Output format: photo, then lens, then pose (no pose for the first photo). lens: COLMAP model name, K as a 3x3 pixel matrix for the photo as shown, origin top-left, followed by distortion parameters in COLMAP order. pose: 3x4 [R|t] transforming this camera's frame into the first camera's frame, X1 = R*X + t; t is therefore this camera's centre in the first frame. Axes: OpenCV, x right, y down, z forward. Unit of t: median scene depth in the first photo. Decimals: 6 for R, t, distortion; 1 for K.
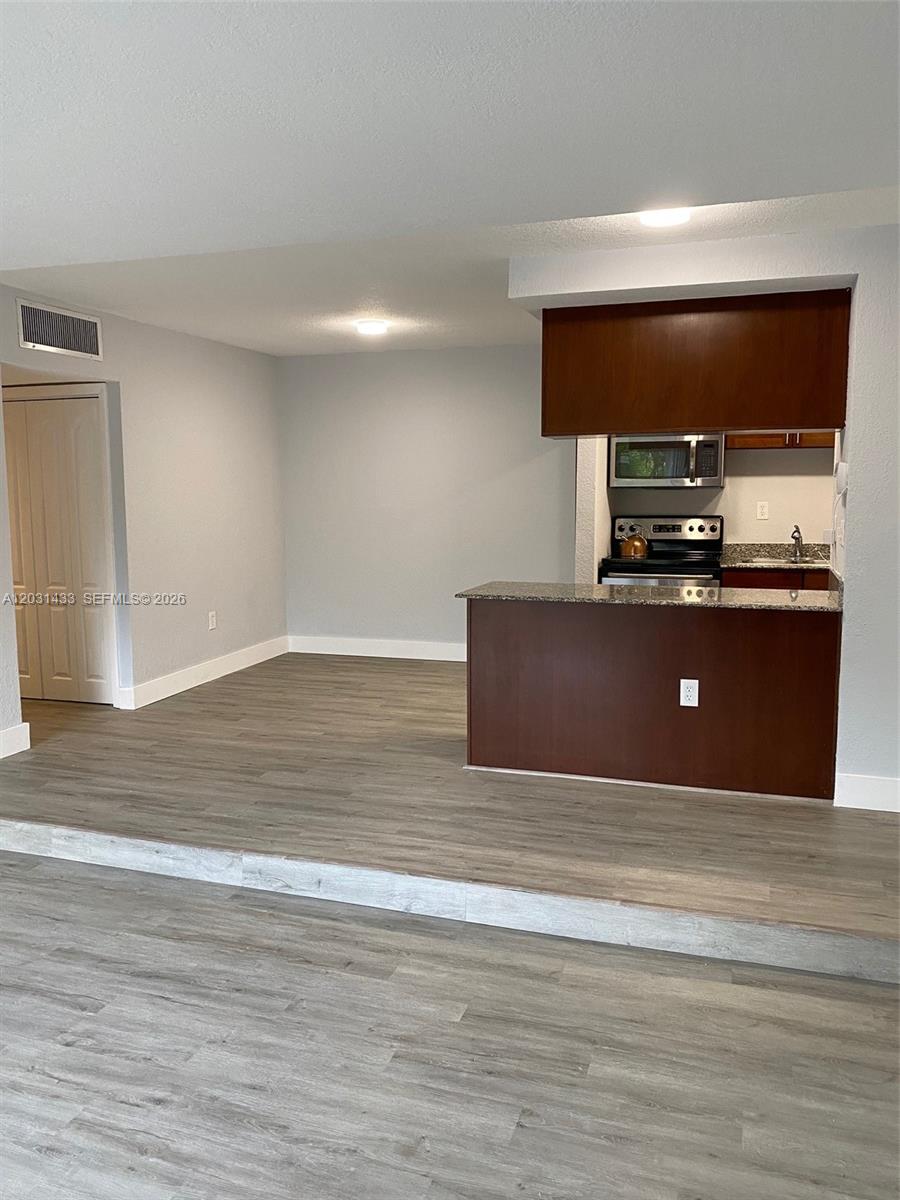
lens RADIAL K [[928.5, 0, 449.4], [0, 928.5, 599.2], [0, 0, 1]] dist [0.007443, 0.001536]
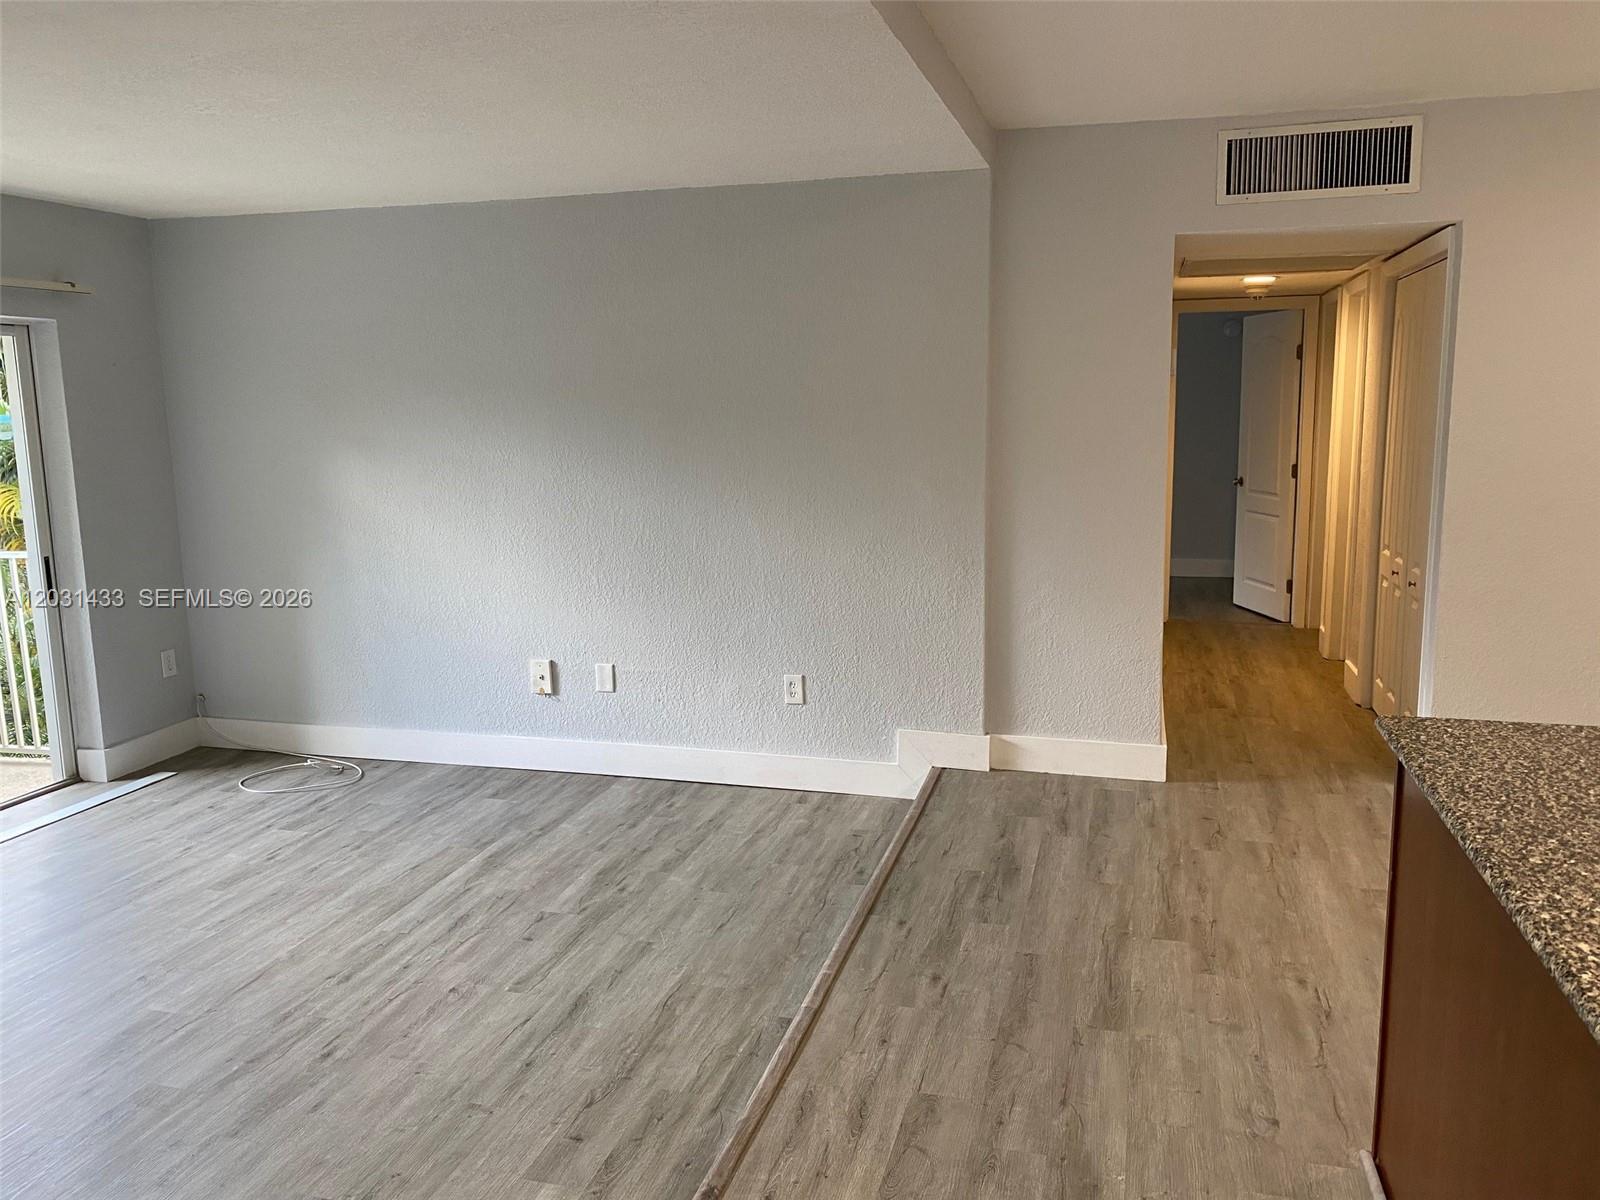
lens RADIAL K [[1238.0, 0, 798.8], [0, 1238.0, 602.4], [0, 0, 1]] dist [0.007443, 0.001536]
pose [[0.050743, 0.174324, -0.983380, 0.512636], [-0.107130, 0.979917, 0.168182, -0.119417], [0.992949, 0.096816, 0.068399, 0.739048]]
